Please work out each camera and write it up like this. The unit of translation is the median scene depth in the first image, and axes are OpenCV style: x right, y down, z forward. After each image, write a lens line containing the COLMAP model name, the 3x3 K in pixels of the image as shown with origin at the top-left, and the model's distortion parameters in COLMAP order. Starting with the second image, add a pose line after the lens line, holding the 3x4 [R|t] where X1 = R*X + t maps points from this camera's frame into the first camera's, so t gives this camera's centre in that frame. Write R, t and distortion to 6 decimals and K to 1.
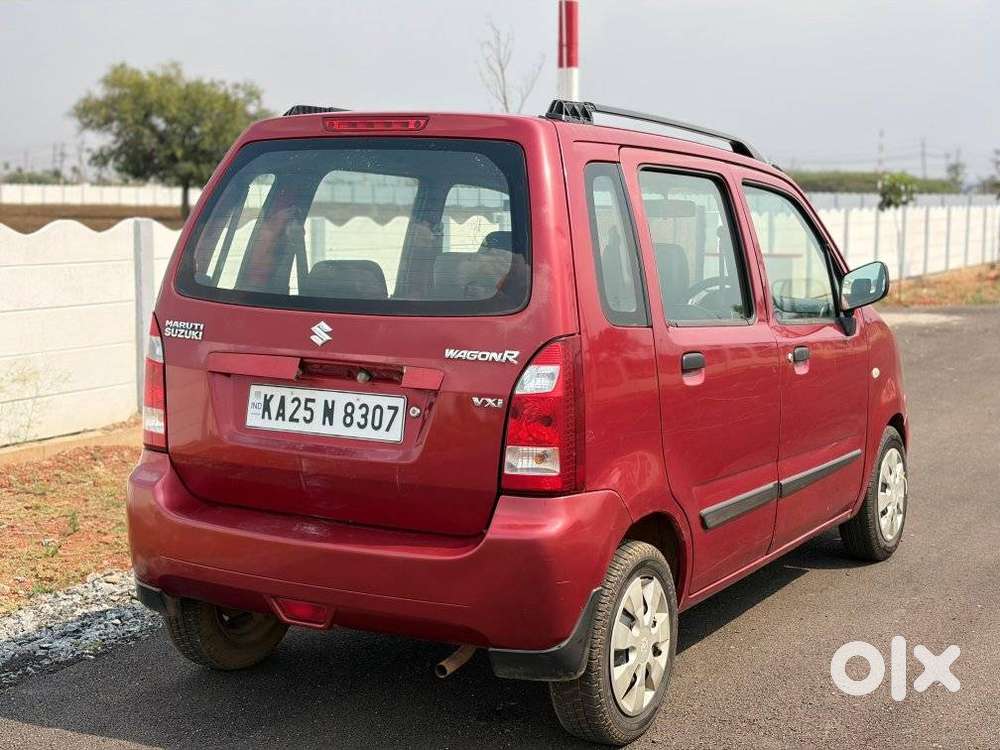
lens RADIAL K [[1501.5, 0, 513.7], [0, 1501.5, 375.4], [0, 0, 1]] dist [0.220253, -0.801586]
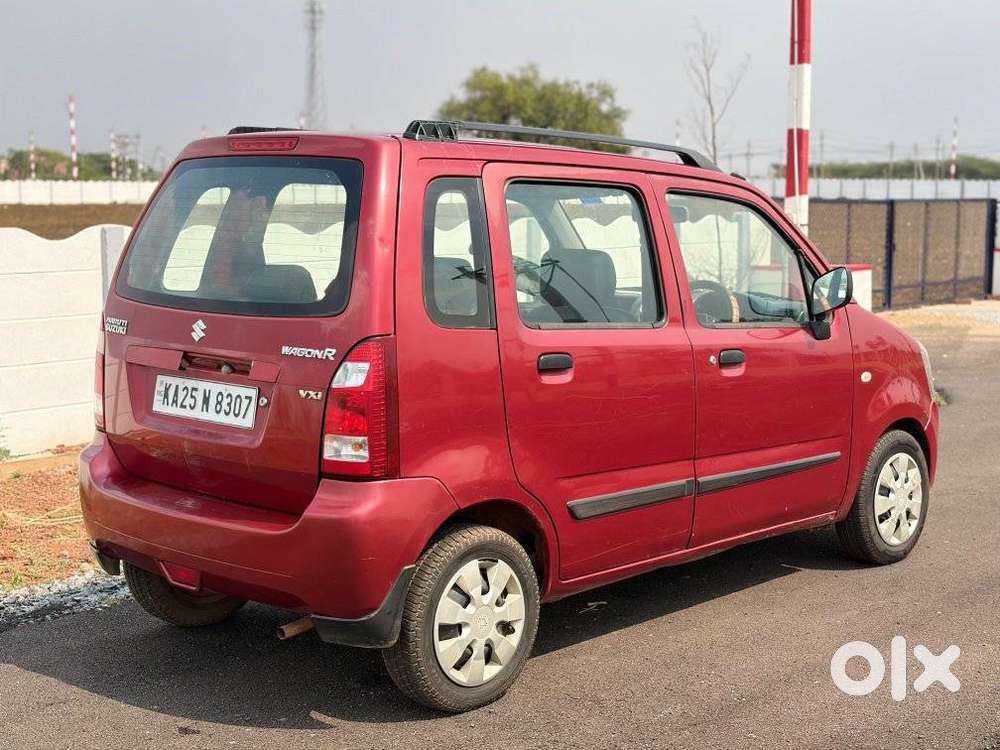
lens RADIAL K [[1501.5, 0, 513.7], [0, 1501.5, 375.4], [0, 0, 1]] dist [0.220253, -0.801586]
pose [[0.970721, 0.021521, -0.239244, 0.367412], [-0.020709, 0.999768, 0.005905, -0.005586], [0.239315, -0.000778, 0.970942, -0.046091]]
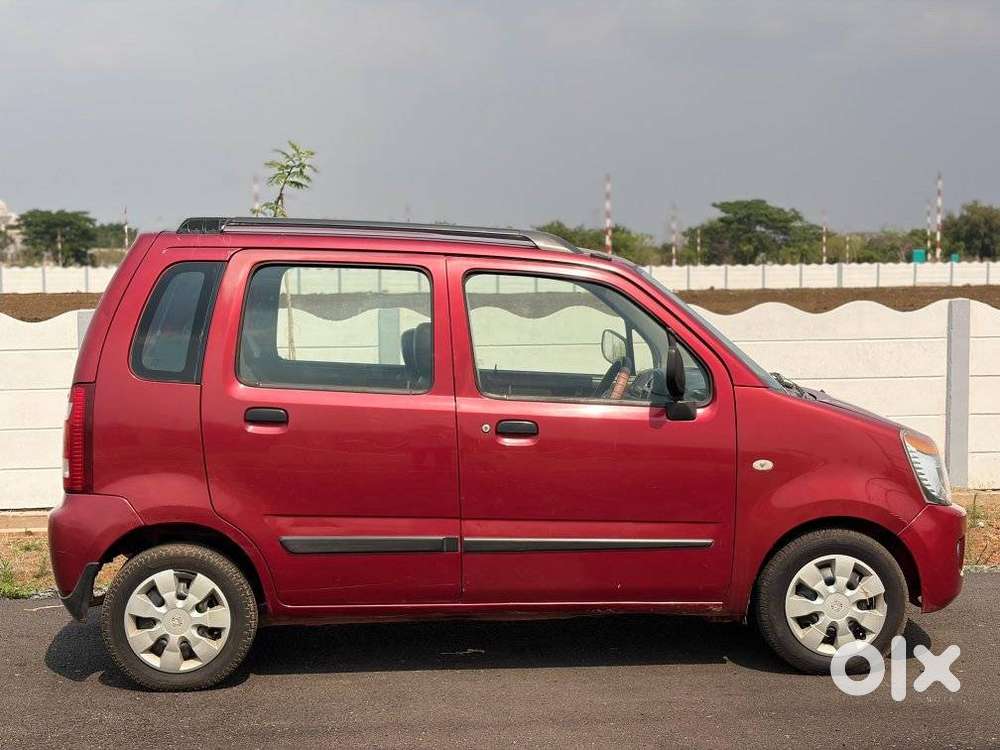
lens RADIAL K [[1501.5, 0, 513.7], [0, 1501.5, 375.4], [0, 0, 1]] dist [0.220253, -0.801586]
pose [[0.530783, 0.040578, -0.846536, 1.389274], [-0.083558, 0.996492, -0.004625, -0.058171], [0.843379, 0.073190, 0.532312, 0.526321]]
